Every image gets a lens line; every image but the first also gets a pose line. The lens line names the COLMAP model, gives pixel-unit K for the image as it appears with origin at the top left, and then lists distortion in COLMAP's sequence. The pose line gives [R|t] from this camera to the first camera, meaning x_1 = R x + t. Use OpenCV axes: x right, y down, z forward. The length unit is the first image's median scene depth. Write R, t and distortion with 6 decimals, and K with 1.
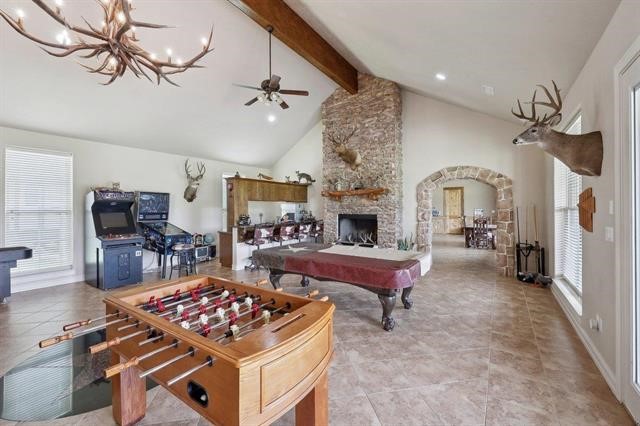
lens RADIAL K [[264.7, 0, 320.8], [0, 264.7, 206.3], [0, 0, 1]] dist [0.000048, -0.000008]
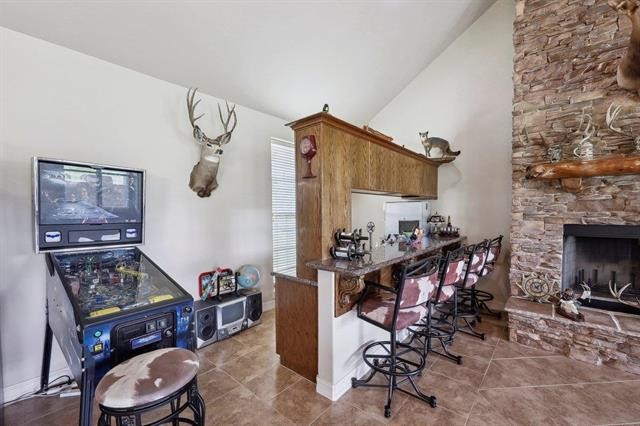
lens RADIAL K [[259.0, 0, 319.5], [0, 259.0, 219.4], [0, 0, 1]] dist [-0.000787, -0.000070]
pose [[0.994194, -0.002096, -0.107580, -0.263588], [0.005539, 0.999481, 0.031720, 0.007657], [0.107458, -0.032131, 0.993690, 0.604780]]
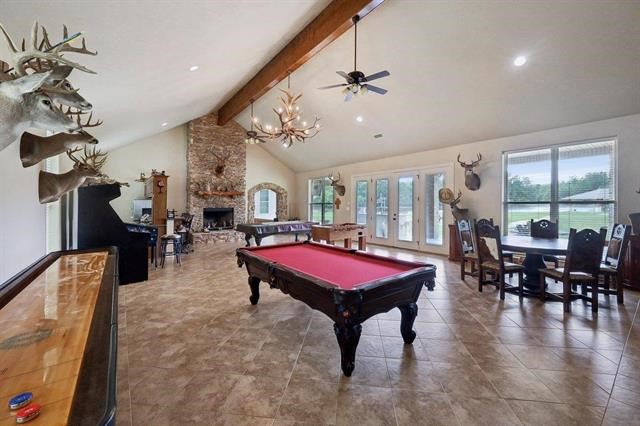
lens RADIAL K [[264.7, 0, 320.8], [0, 264.7, 206.3], [0, 0, 1]] dist [0.000048, -0.000008]
pose [[0.318521, -0.001248, 0.947915, -1.061340], [-0.003873, 0.999989, 0.002618, 0.013754], [-0.947908, -0.004505, 0.318512, 0.004992]]
